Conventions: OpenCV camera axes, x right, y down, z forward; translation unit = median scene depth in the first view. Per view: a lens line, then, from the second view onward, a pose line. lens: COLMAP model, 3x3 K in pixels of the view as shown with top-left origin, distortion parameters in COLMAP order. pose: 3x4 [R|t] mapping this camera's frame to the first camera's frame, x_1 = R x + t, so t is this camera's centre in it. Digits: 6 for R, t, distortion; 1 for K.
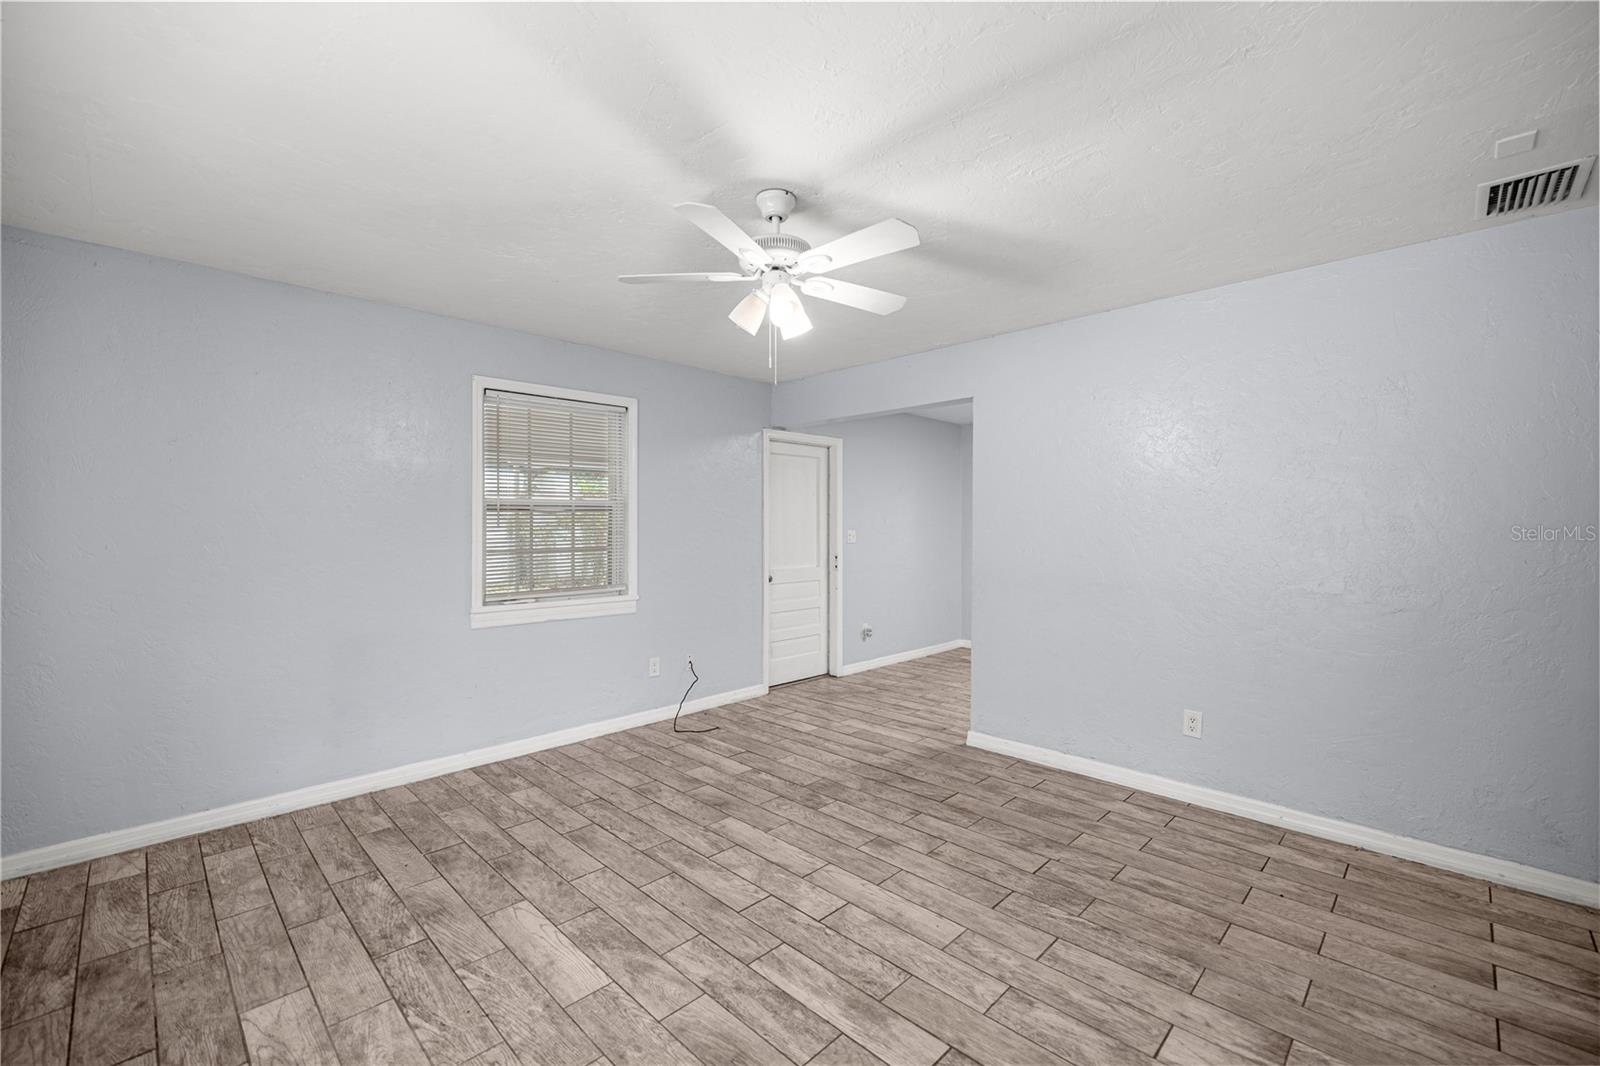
lens RADIAL K [[681.8, 0, 797.7], [0, 681.8, 531.4], [0, 0, 1]] dist [0.000015, -0.000745]
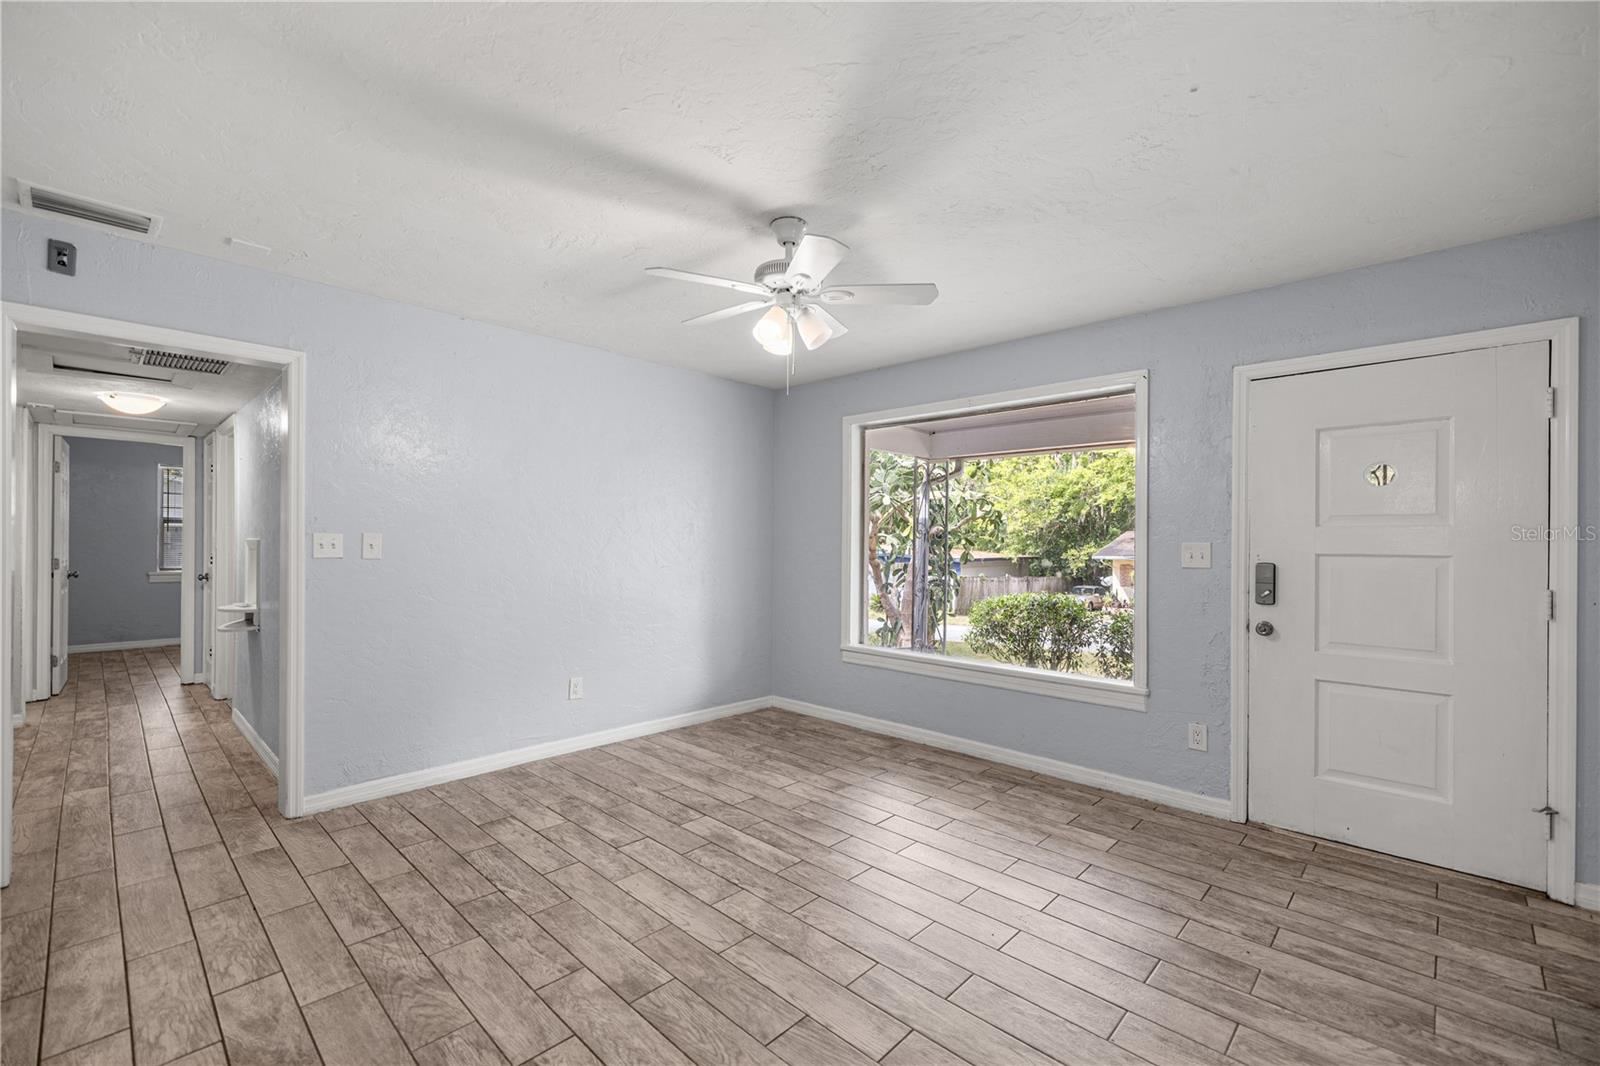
lens RADIAL K [[681.8, 0, 802.3], [0, 681.8, 536.5], [0, 0, 1]] dist [0.000015, -0.000745]
pose [[-0.999551, -0.009262, -0.028486, -0.025371], [-0.009347, 0.999952, 0.002849, 0.003564], [0.028459, 0.003114, -0.999590, 1.979627]]
